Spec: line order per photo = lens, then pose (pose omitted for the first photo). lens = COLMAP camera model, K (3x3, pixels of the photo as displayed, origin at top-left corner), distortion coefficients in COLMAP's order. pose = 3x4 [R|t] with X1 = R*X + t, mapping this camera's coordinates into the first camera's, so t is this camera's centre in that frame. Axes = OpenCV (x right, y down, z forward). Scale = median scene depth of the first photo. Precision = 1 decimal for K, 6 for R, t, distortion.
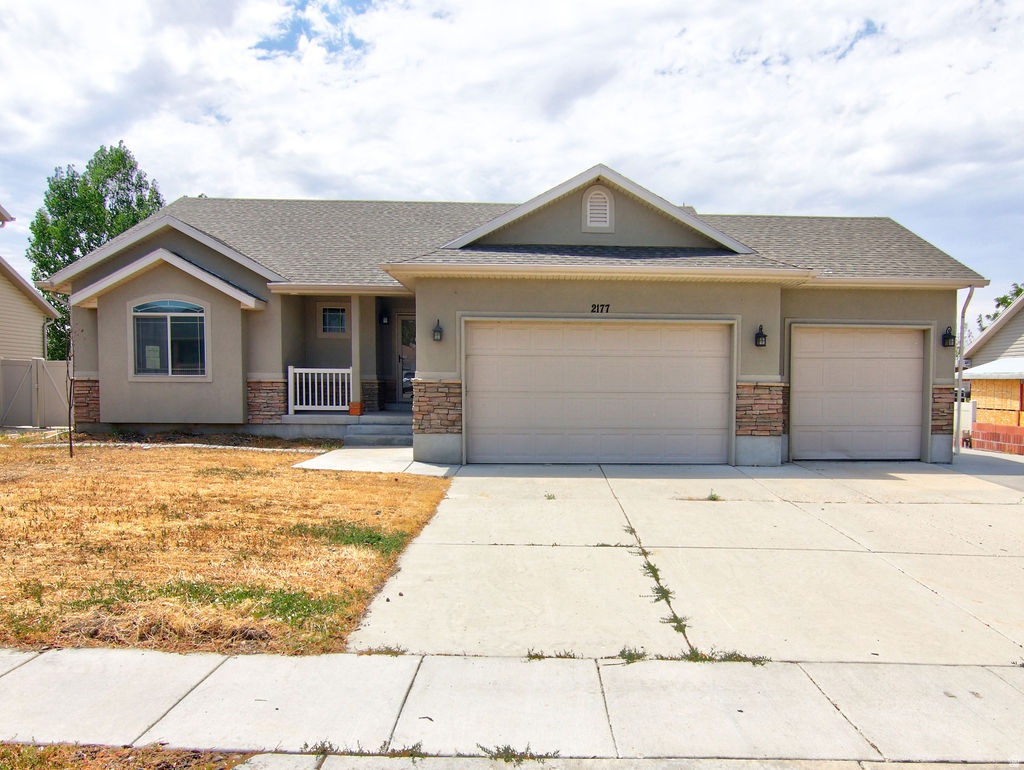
lens RADIAL K [[631.6, 0, 547.1], [0, 631.6, 409.7], [0, 0, 1]] dist [-0.002748, -0.020977]
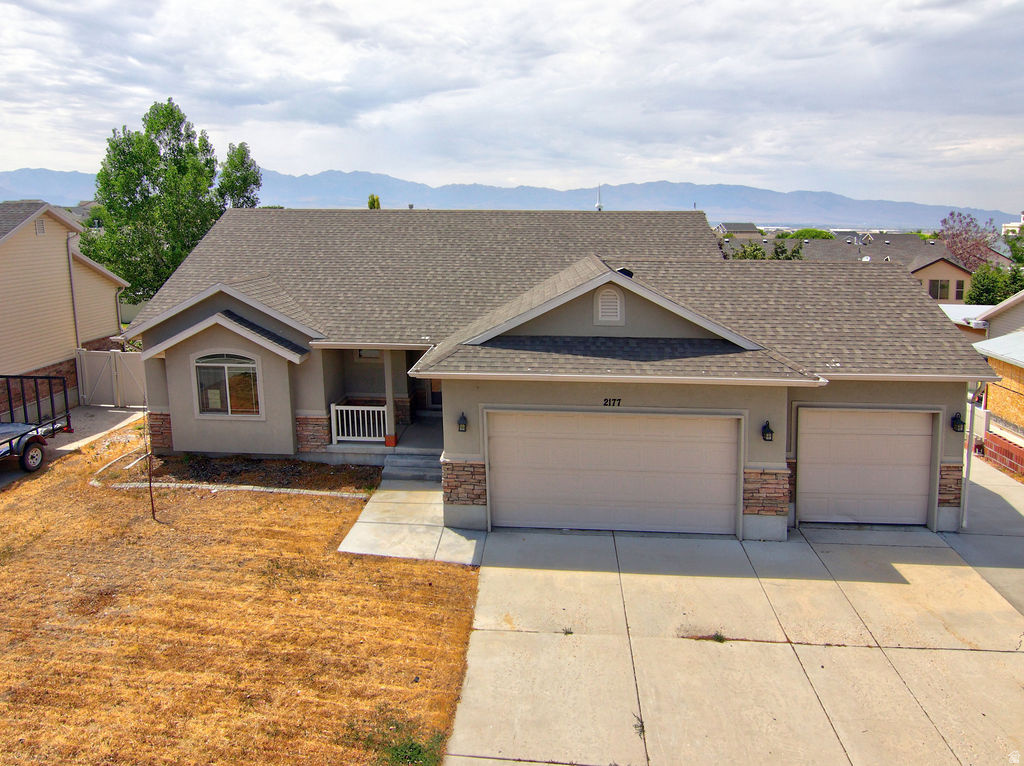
lens RADIAL K [[592.0, 0, 508.7], [0, 592.0, 375.4], [0, 0, 1]] dist [-0.011744, -0.007657]
pose [[0.995263, -0.017625, -0.095608, 0.005570], [0.024132, 0.997438, 0.067340, -0.250238], [0.094176, -0.069328, 0.993139, -0.006256]]
